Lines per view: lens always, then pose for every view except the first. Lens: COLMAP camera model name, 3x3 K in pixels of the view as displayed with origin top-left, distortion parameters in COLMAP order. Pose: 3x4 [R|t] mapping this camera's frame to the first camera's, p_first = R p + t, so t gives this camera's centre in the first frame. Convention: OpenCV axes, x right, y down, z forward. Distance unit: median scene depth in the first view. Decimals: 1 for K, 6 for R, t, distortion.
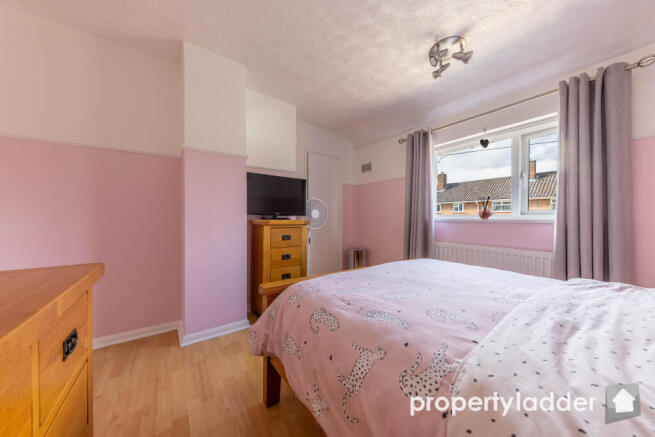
lens RADIAL K [[232.5, 0, 322.7], [0, 232.5, 217.0], [0, 0, 1]] dist [0.001887, 0.000002]
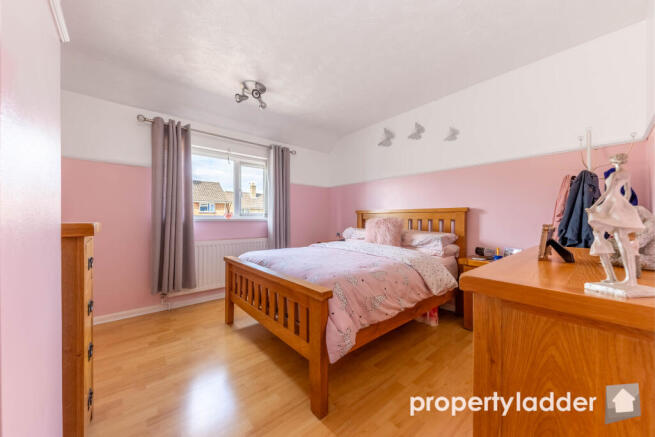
lens RADIAL K [[232.5, 0, 322.7], [0, 232.5, 217.0], [0, 0, 1]] dist [0.001887, 0.000002]
pose [[-0.107432, 0.008632, 0.994175, -0.659498], [-0.005436, 0.999942, -0.009269, 0.010842], [-0.994198, -0.006400, -0.107378, 0.620904]]
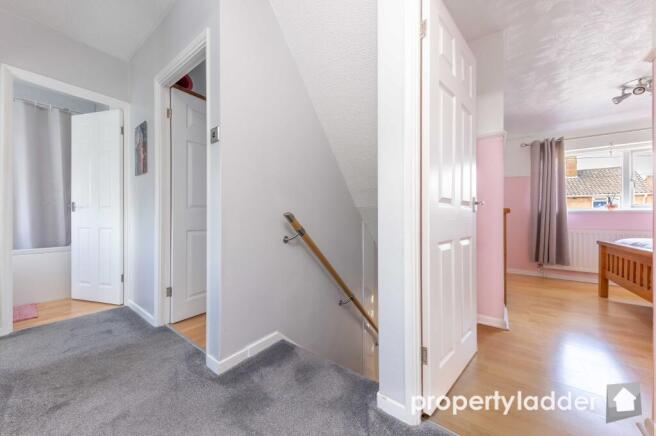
lens RADIAL K [[232.9, 0, 323.2], [0, 232.9, 216.5], [0, 0, 1]] dist [0.001887, 0.000002]
pose [[0.941576, 0.011523, 0.336602, -1.335259], [-0.012379, 0.999923, 0.000396, 0.066370], [-0.336572, -0.004540, 0.941647, 0.287700]]
